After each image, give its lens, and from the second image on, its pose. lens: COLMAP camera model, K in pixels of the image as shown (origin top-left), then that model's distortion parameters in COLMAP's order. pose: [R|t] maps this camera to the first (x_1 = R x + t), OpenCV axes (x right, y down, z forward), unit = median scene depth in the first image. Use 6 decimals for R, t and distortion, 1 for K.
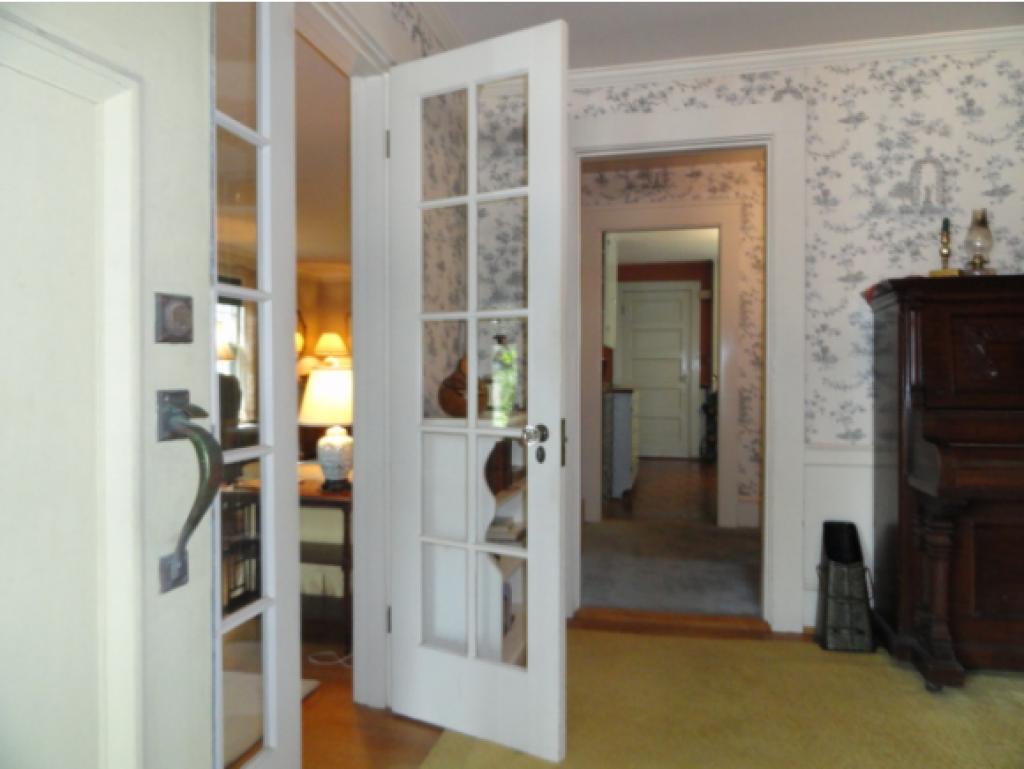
lens RADIAL K [[705.1, 0, 512.0], [0, 705.1, 384.5], [0, 0, 1]] dist [-0.026049, -0.001560]
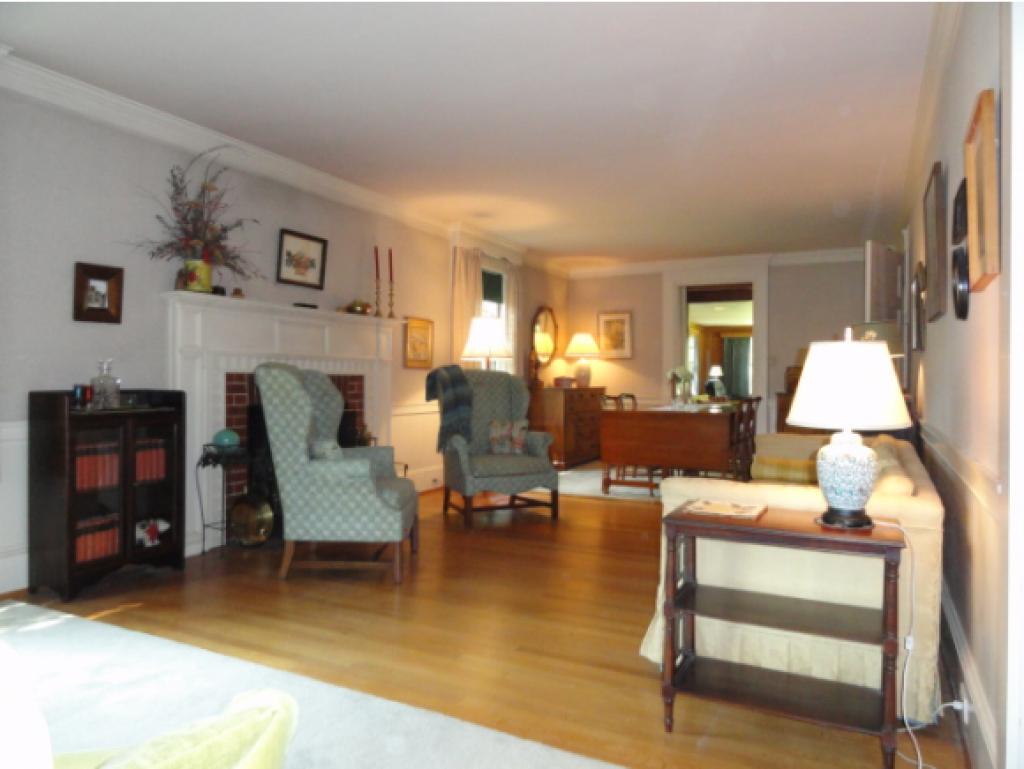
lens RADIAL K [[705.1, 0, 512.0], [0, 705.1, 384.5], [0, 0, 1]] dist [-0.026049, -0.001560]
pose [[0.971937, 0.010450, -0.235007, -0.389887], [-0.014556, 0.999770, -0.015747, 0.028980], [0.234789, 0.018726, 0.971866, 0.254932]]
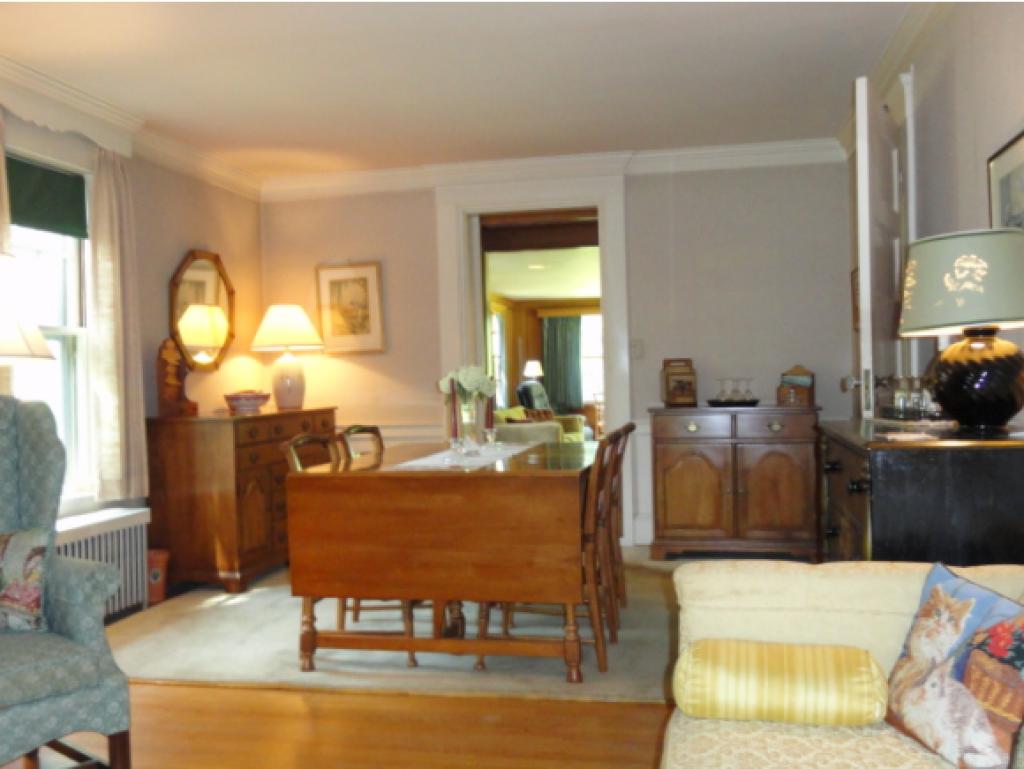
lens RADIAL K [[944.7, 0, 512.0], [0, 944.7, 384.5], [0, 0, 1]] dist [-0.007142, -0.002258]
pose [[0.999366, -0.023433, 0.026787, -0.371732], [0.023941, 0.999536, -0.018815, -0.012500], [-0.026333, 0.019444, 0.999464, 1.089786]]
